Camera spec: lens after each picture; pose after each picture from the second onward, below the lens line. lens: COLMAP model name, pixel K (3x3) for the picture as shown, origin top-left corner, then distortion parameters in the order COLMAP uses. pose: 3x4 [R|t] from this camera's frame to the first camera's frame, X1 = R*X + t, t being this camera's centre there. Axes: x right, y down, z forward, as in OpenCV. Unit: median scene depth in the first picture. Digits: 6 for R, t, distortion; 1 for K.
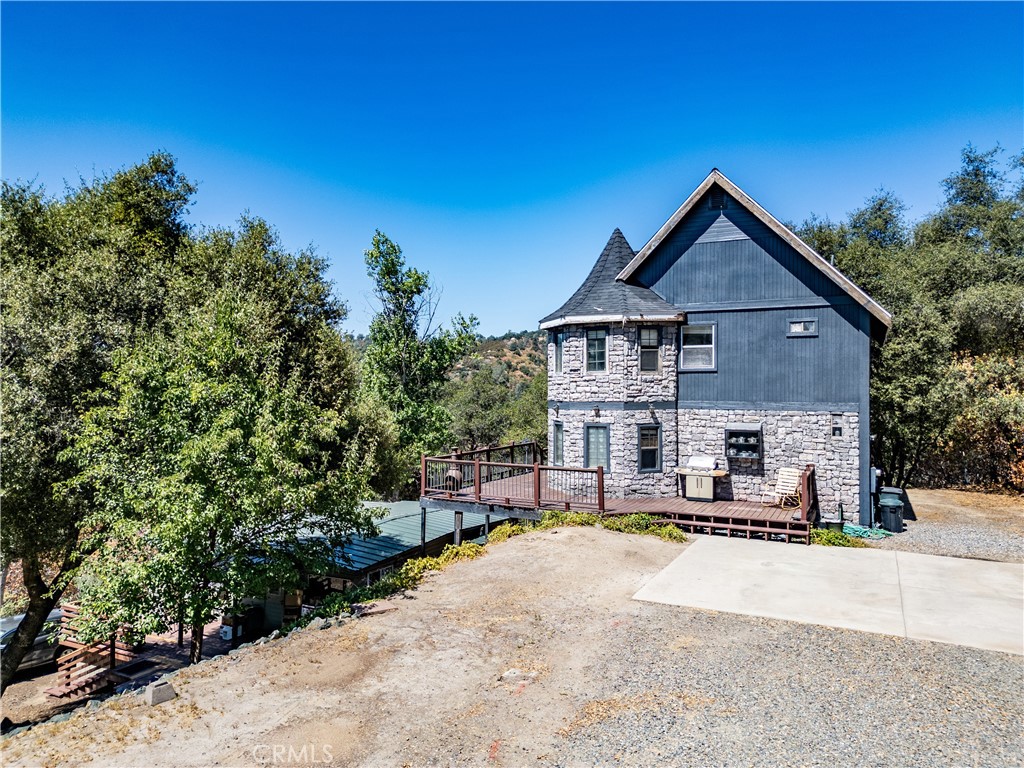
lens RADIAL K [[725.5, 0, 513.6], [0, 725.5, 381.9], [0, 0, 1]] dist [0.064189, -0.054948]
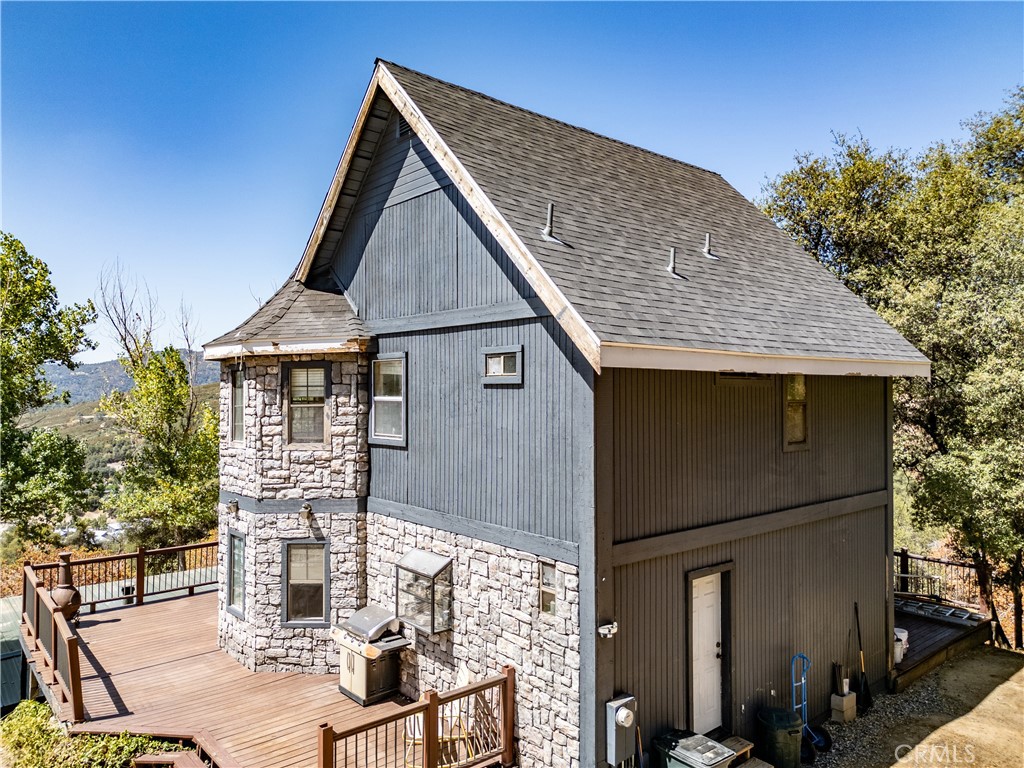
lens RADIAL K [[725.5, 0, 510.6], [0, 725.5, 387.5], [0, 0, 1]] dist [0.064189, -0.054948]
pose [[0.923822, -0.003453, -0.382807, 0.547939], [0.004357, 0.999989, 0.001495, -0.058145], [0.382798, -0.003049, 0.923827, 0.546338]]
